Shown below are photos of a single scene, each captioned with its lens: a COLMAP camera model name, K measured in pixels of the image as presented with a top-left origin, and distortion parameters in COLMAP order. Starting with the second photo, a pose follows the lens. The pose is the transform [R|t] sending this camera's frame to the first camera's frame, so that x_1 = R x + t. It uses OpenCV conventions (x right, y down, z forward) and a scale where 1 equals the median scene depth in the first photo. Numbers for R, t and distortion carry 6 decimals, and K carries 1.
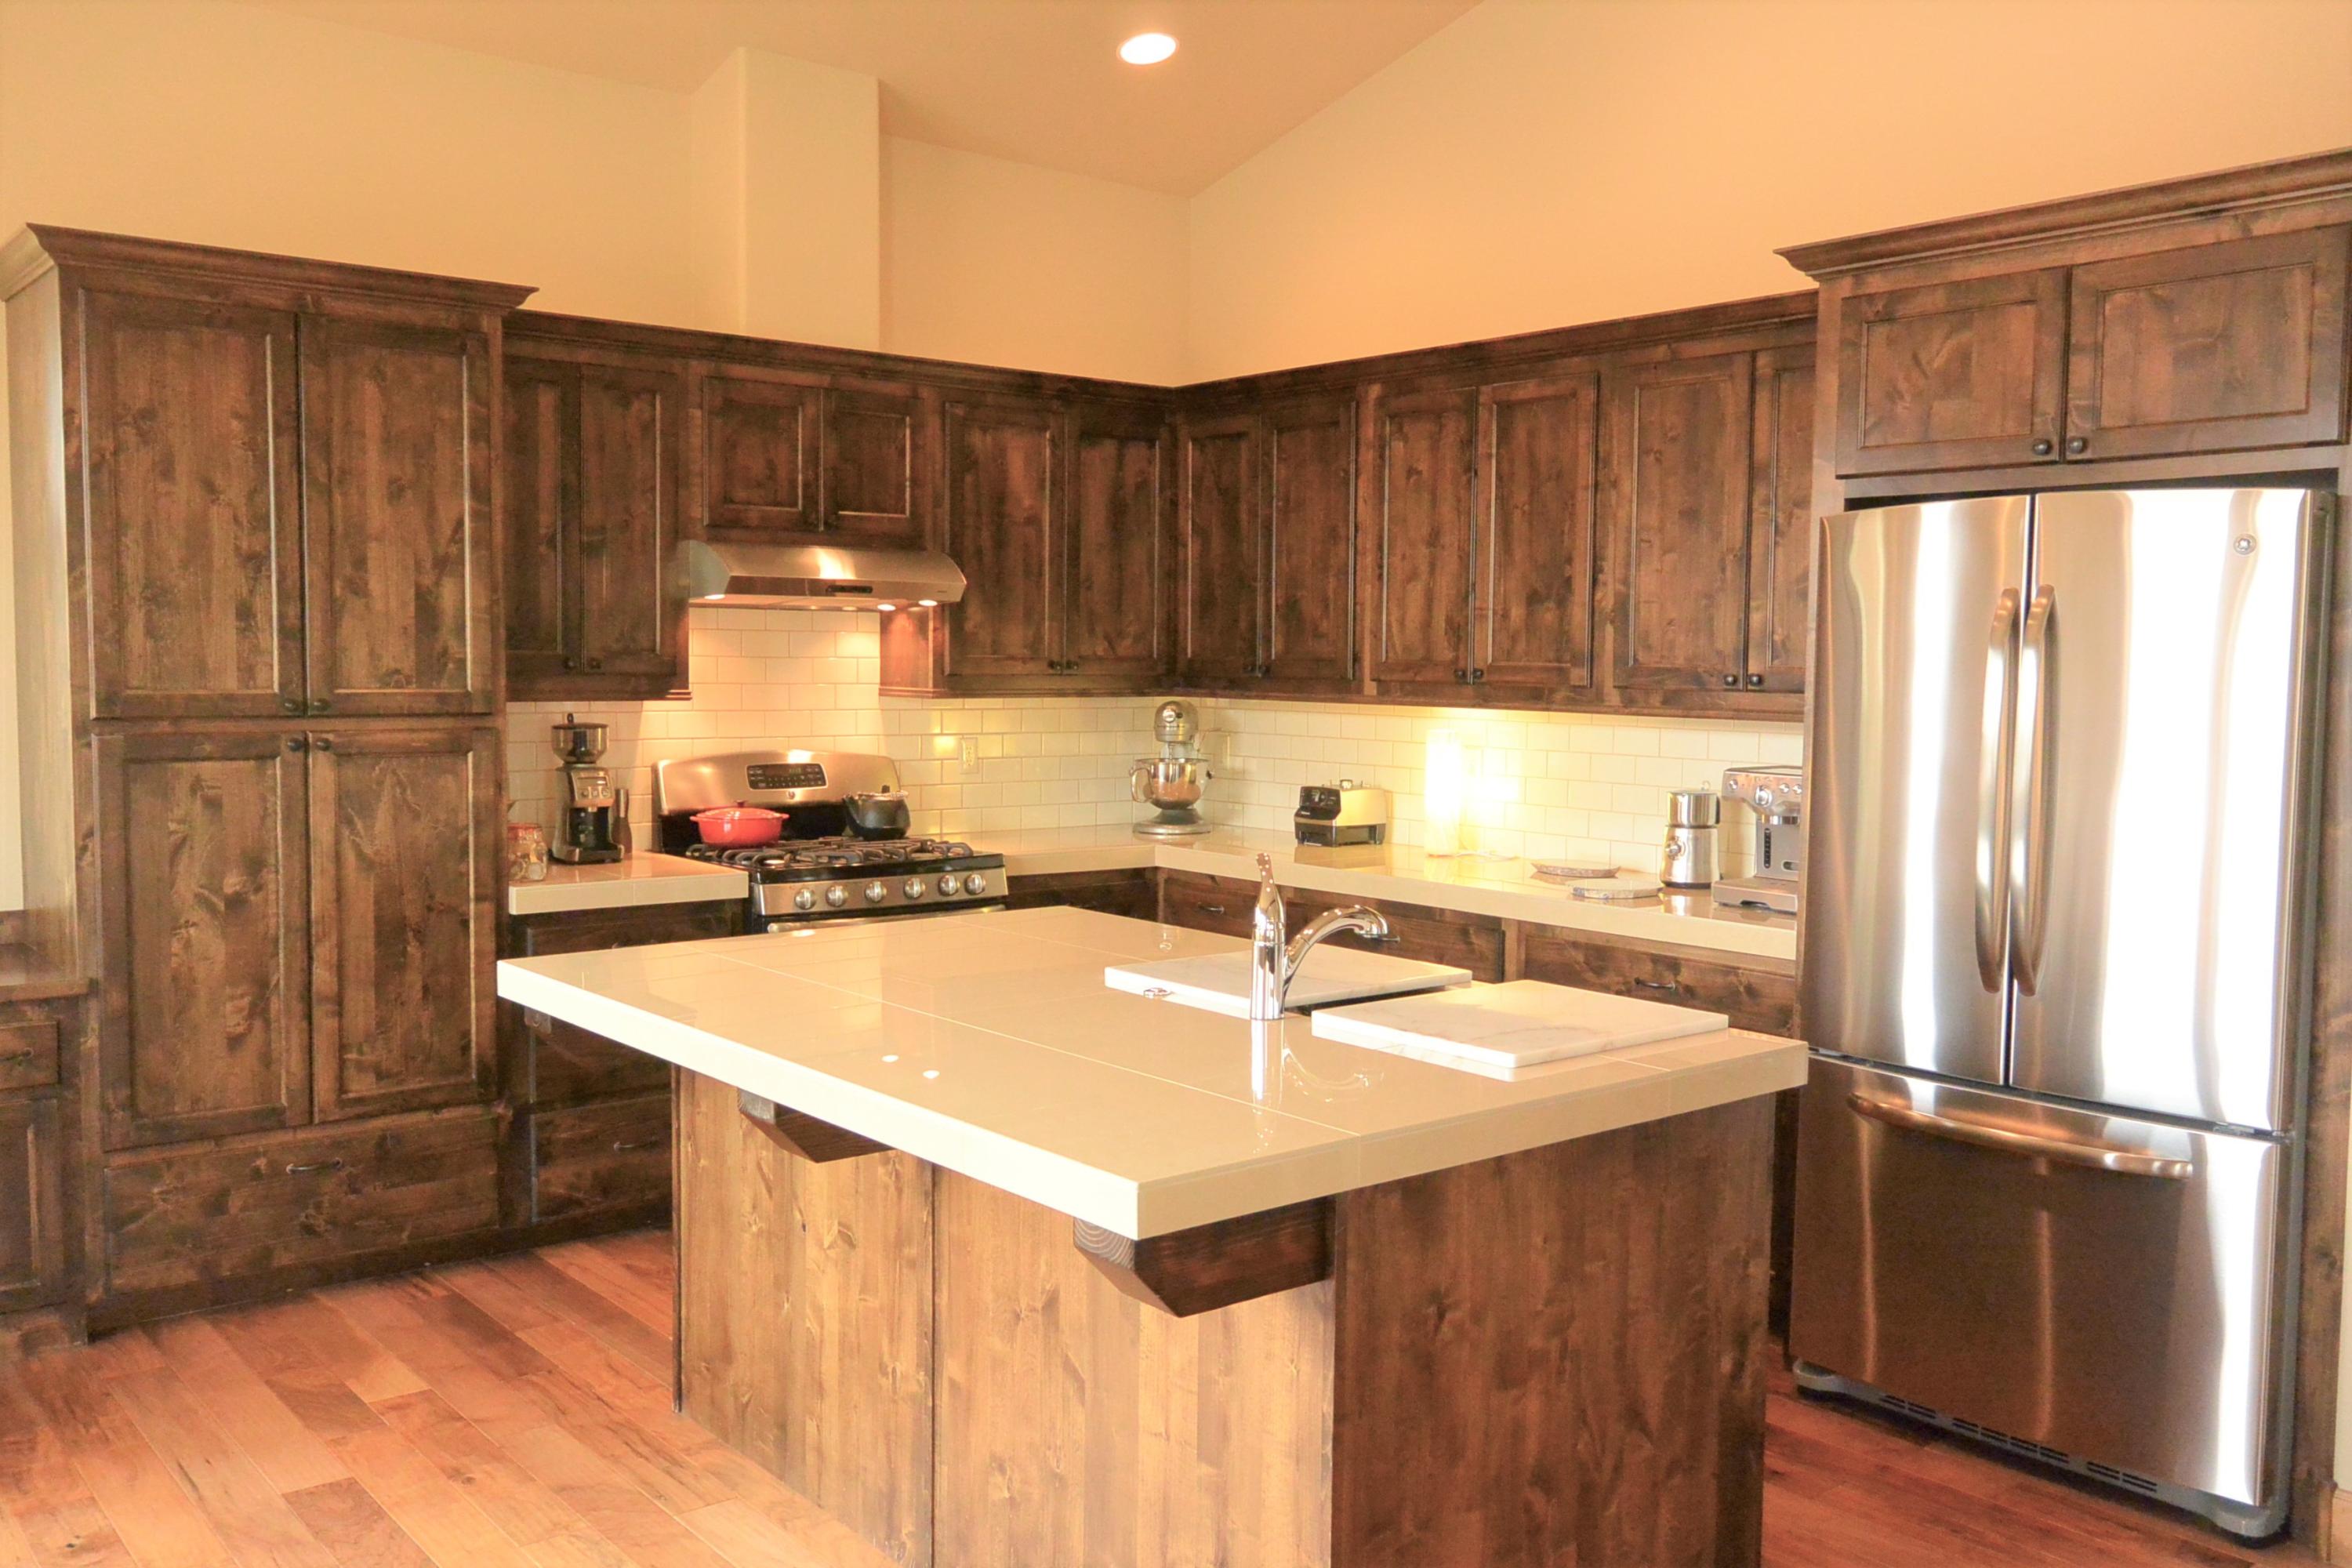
lens RADIAL K [[1971.2, 0, 1175.8], [0, 1971.2, 785.2], [0, 0, 1]] dist [0.006140, 0.012710]
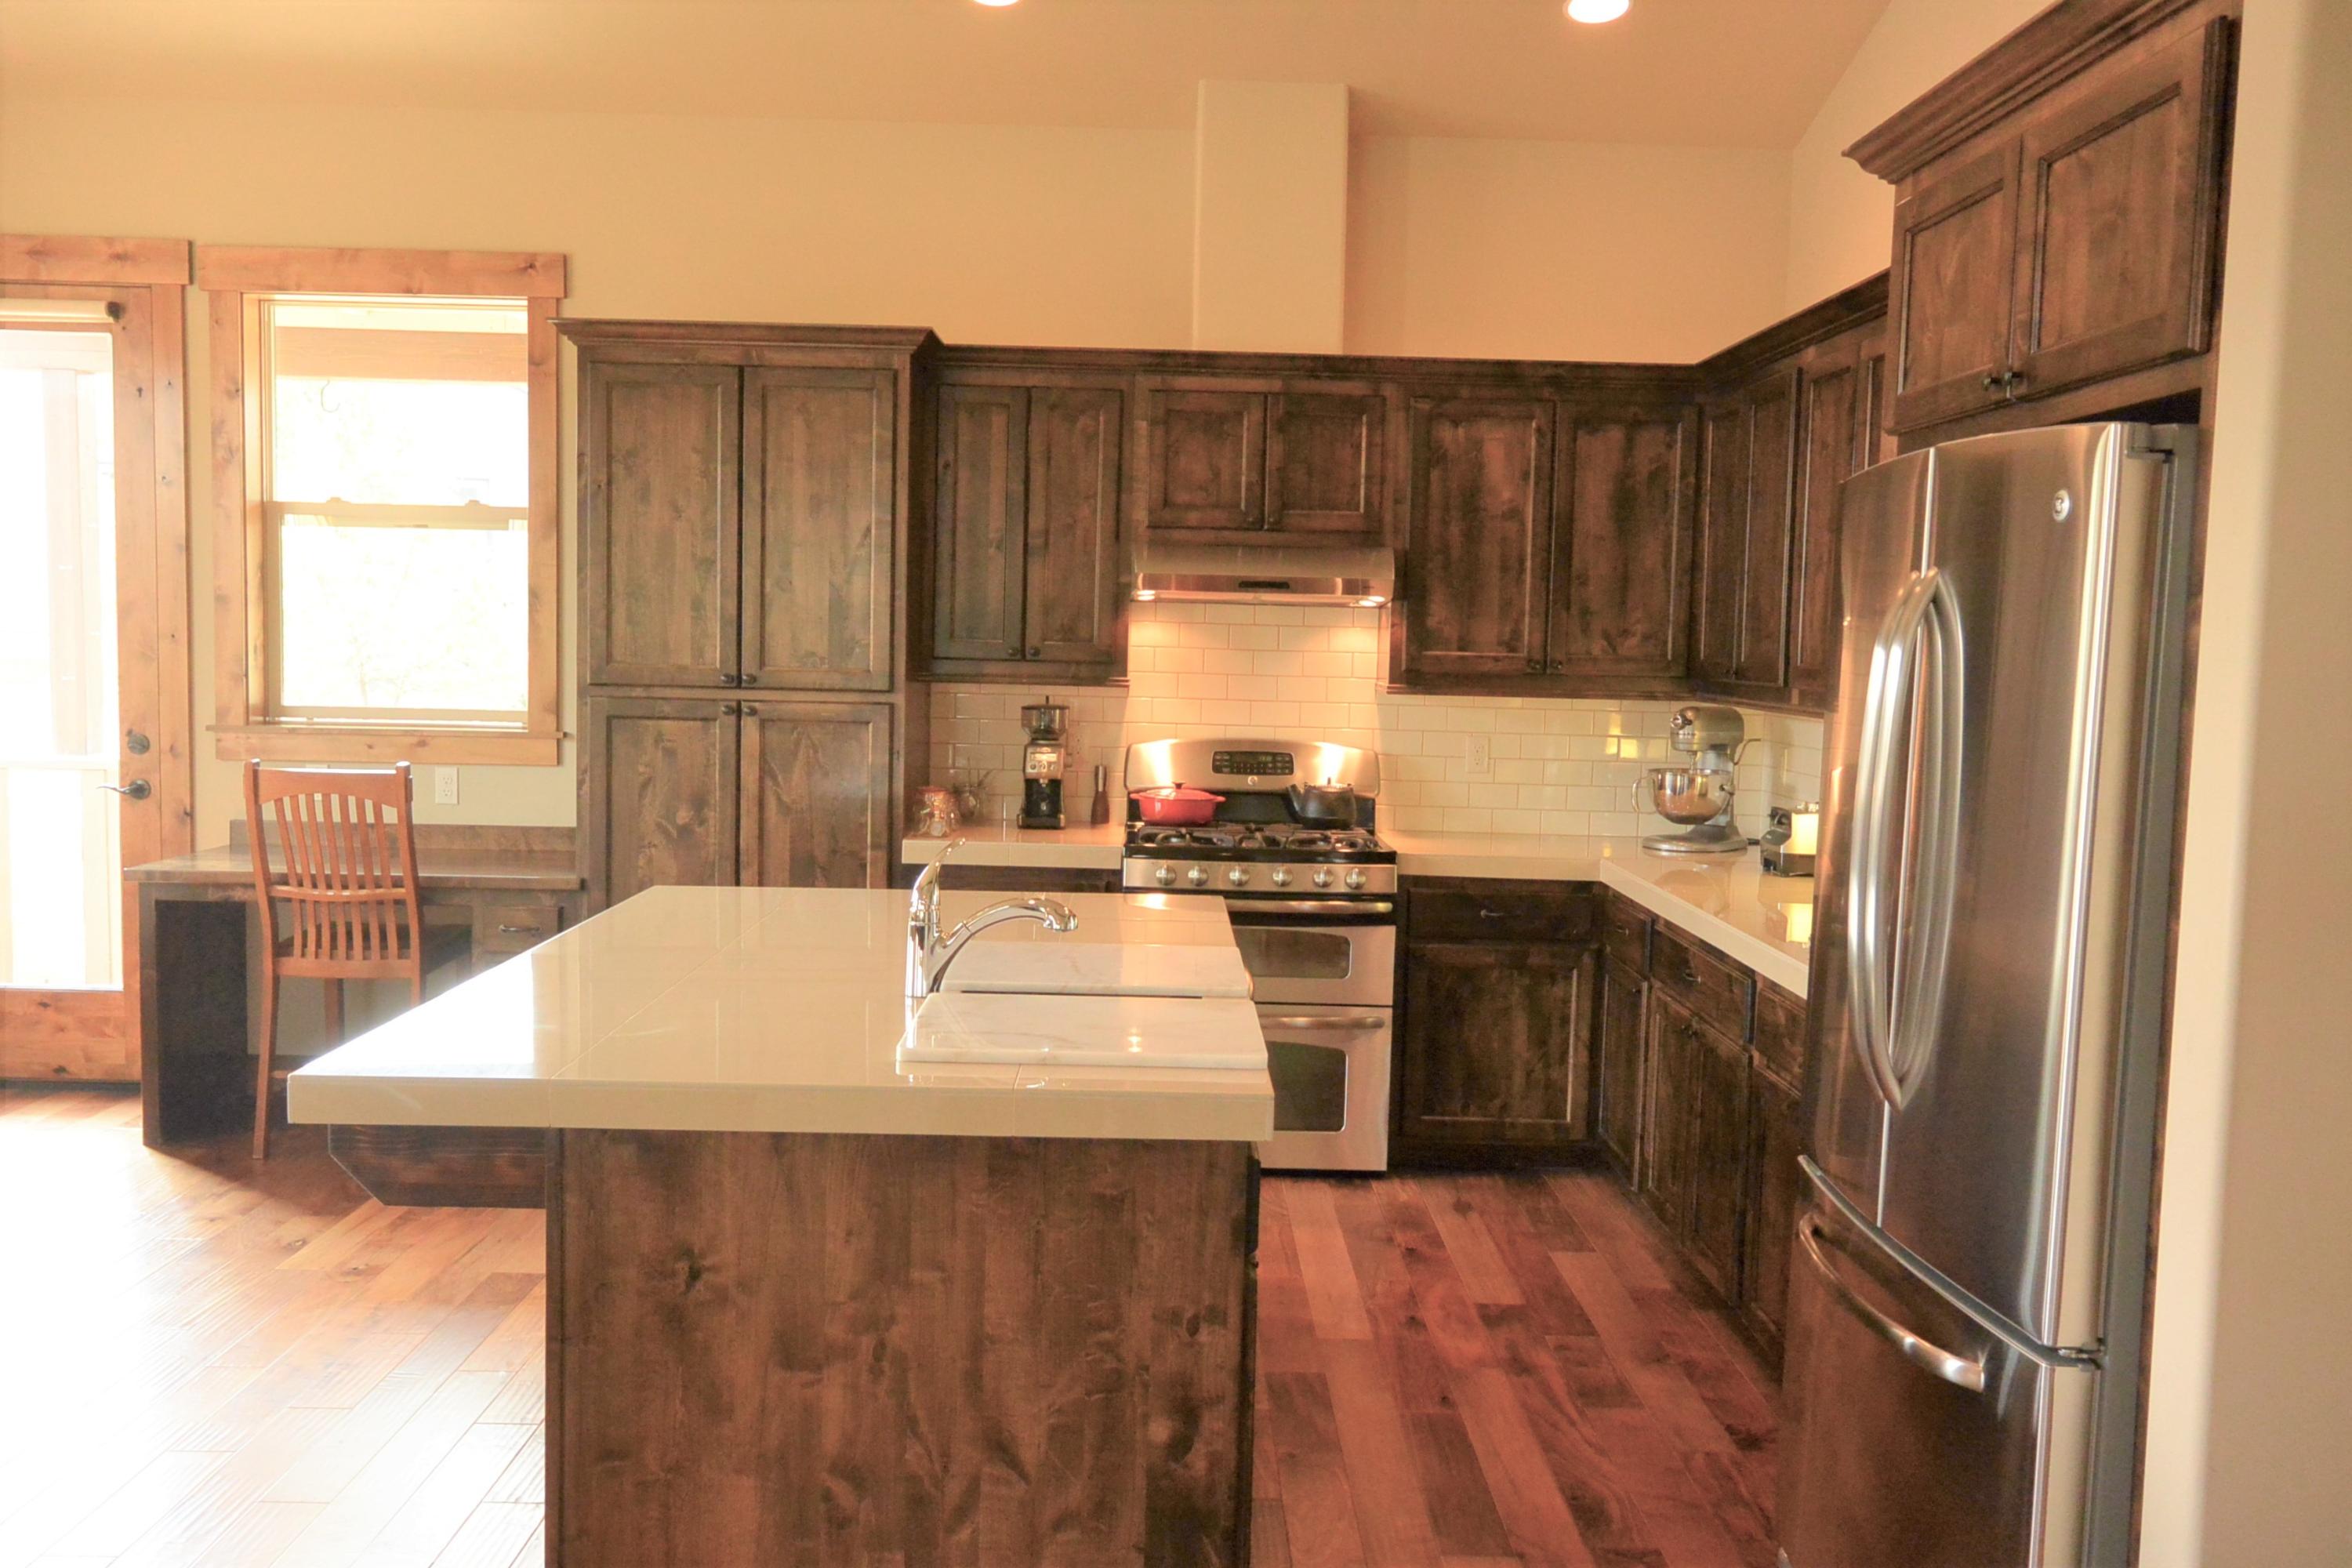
lens RADIAL K [[1971.2, 0, 1176.2], [0, 1971.2, 786.0], [0, 0, 1]] dist [0.006140, 0.012710]
pose [[0.780988, 0.058548, -0.621796, 0.552985], [-0.059455, 0.998044, 0.019298, -0.013333], [0.621710, 0.021897, 0.782942, 0.193388]]
